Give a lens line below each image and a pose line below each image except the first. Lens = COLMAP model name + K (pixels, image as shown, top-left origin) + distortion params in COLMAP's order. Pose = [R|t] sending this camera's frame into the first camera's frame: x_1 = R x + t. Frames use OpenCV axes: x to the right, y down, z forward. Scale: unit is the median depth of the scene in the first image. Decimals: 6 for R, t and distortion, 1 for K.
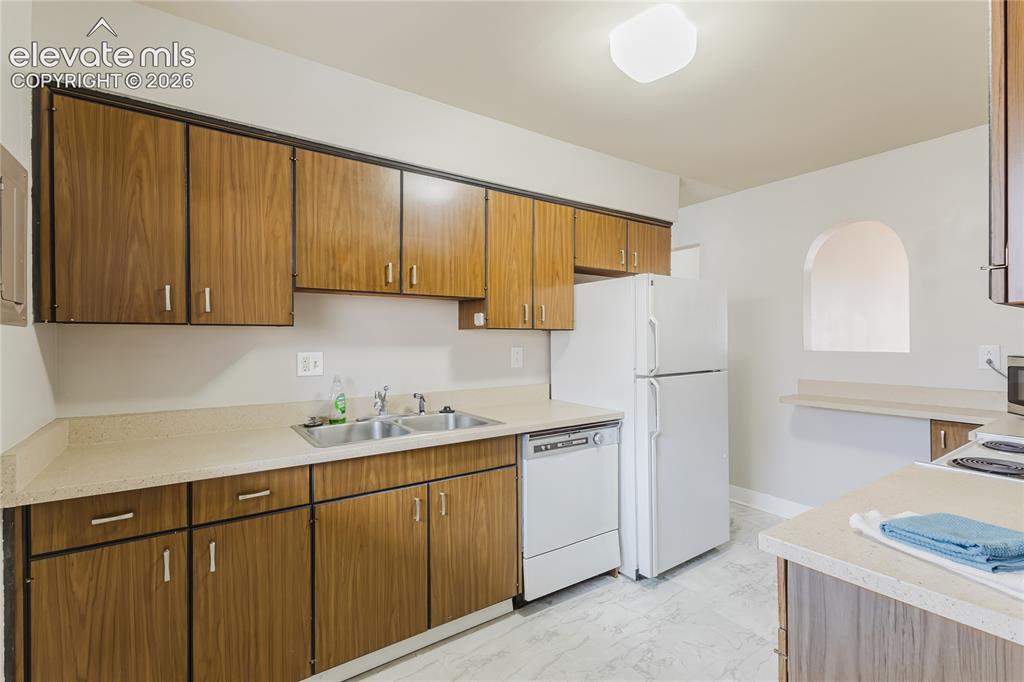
lens RADIAL K [[465.7, 0, 516.8], [0, 465.7, 338.7], [0, 0, 1]] dist [0.000714, 0.000237]
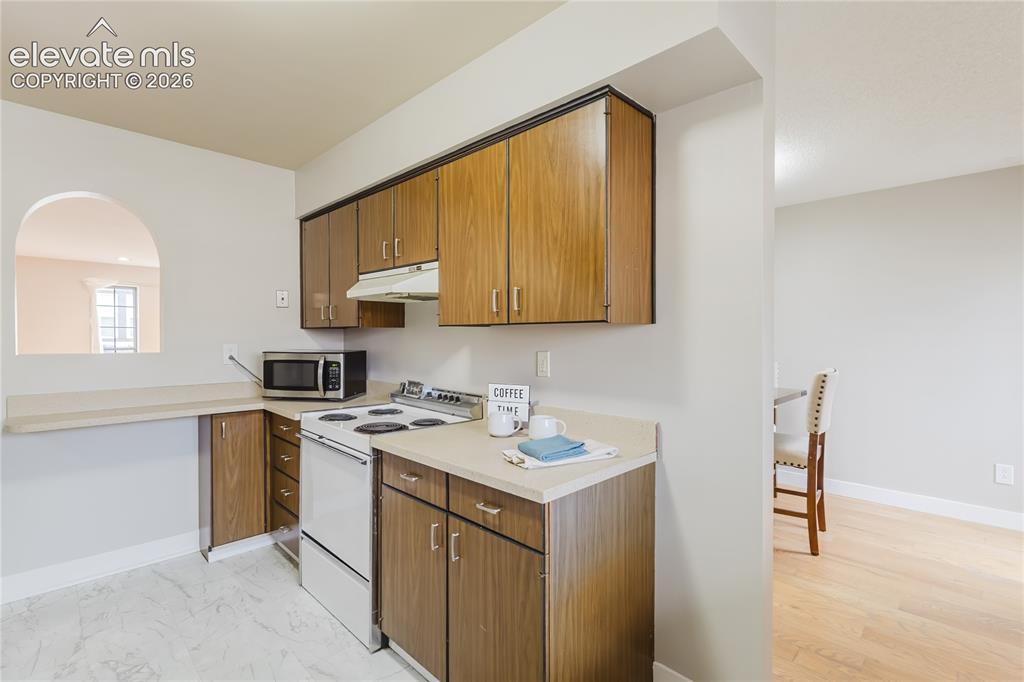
lens RADIAL K [[465.7, 0, 516.8], [0, 465.7, 338.7], [0, 0, 1]] dist [0.000714, 0.000237]
pose [[-0.191703, -0.000289, 0.981453, -0.542305], [-0.001559, 0.999999, -0.000010, -0.000591], [-0.981452, -0.001532, -0.191703, 0.999417]]
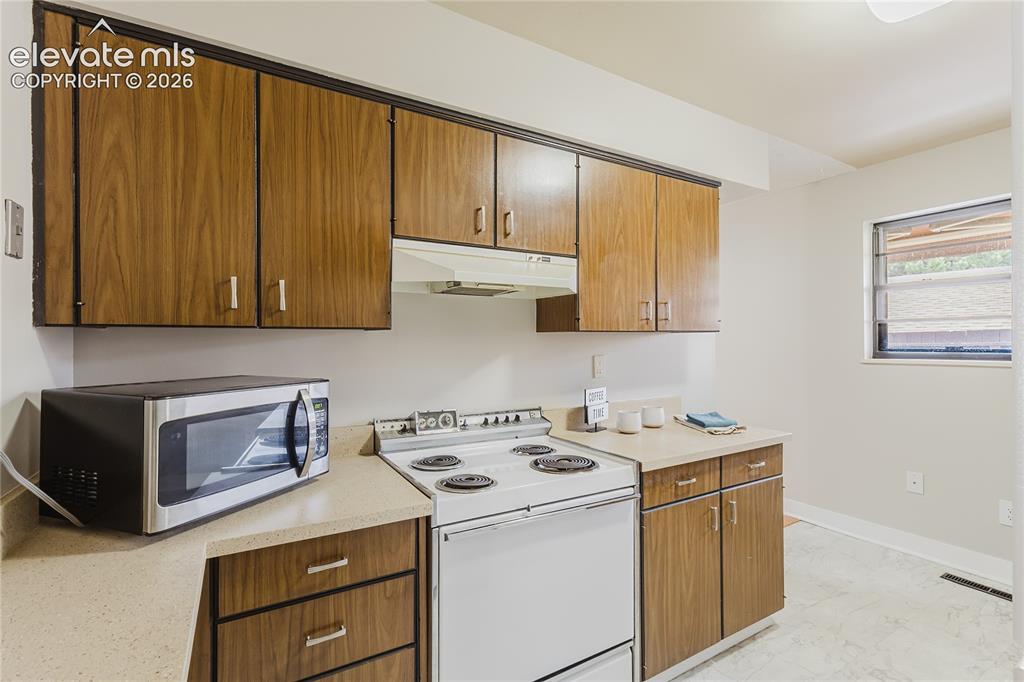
lens RADIAL K [[465.7, 0, 516.8], [0, 465.7, 338.7], [0, 0, 1]] dist [0.000714, 0.000237]
pose [[-0.997330, 0.011142, 0.072171, 0.177586], [0.011018, 0.999937, -0.002110, -0.008891], [-0.072190, -0.001309, -0.997390, 1.587638]]
